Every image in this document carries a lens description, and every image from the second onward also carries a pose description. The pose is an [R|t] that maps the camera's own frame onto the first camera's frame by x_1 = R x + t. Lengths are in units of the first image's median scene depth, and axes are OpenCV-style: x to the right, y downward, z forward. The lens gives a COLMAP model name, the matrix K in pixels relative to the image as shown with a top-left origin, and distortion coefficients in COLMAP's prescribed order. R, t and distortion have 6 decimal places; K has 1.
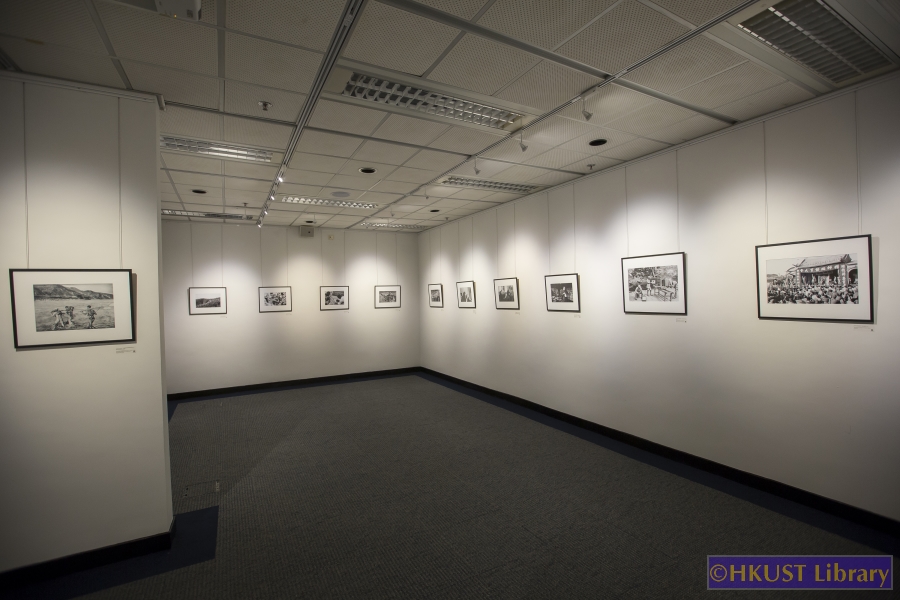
lens RADIAL K [[407.7, 0, 447.6], [0, 407.7, 298.7], [0, 0, 1]] dist [-0.038476, 0.012822]
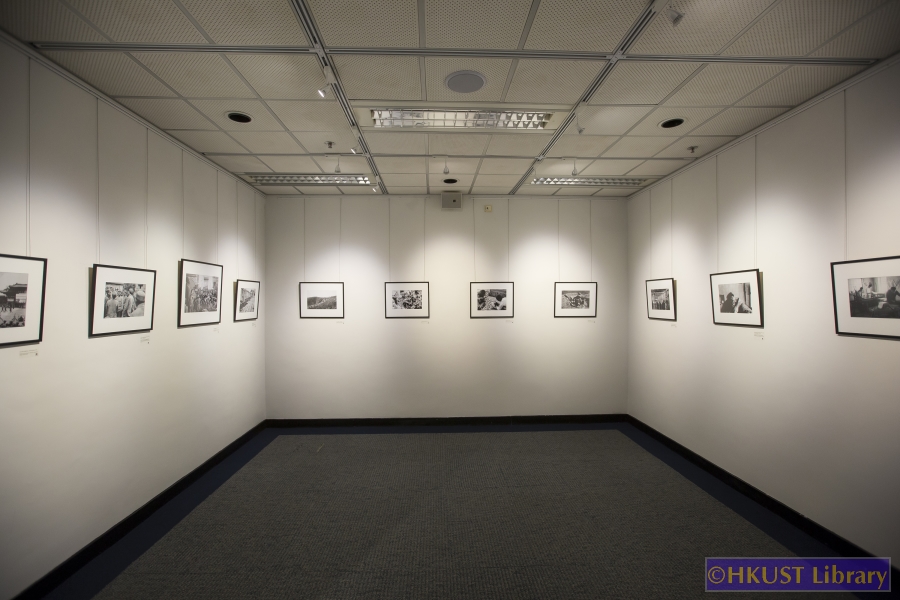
lens RADIAL K [[407.7, 0, 447.6], [0, 407.7, 298.7], [0, 0, 1]] dist [-0.038476, 0.012822]
pose [[0.891860, 0.018747, -0.451924, -0.044352], [-0.021773, 0.999762, -0.001495, -0.001228], [0.451788, 0.011173, 0.892055, 0.398269]]
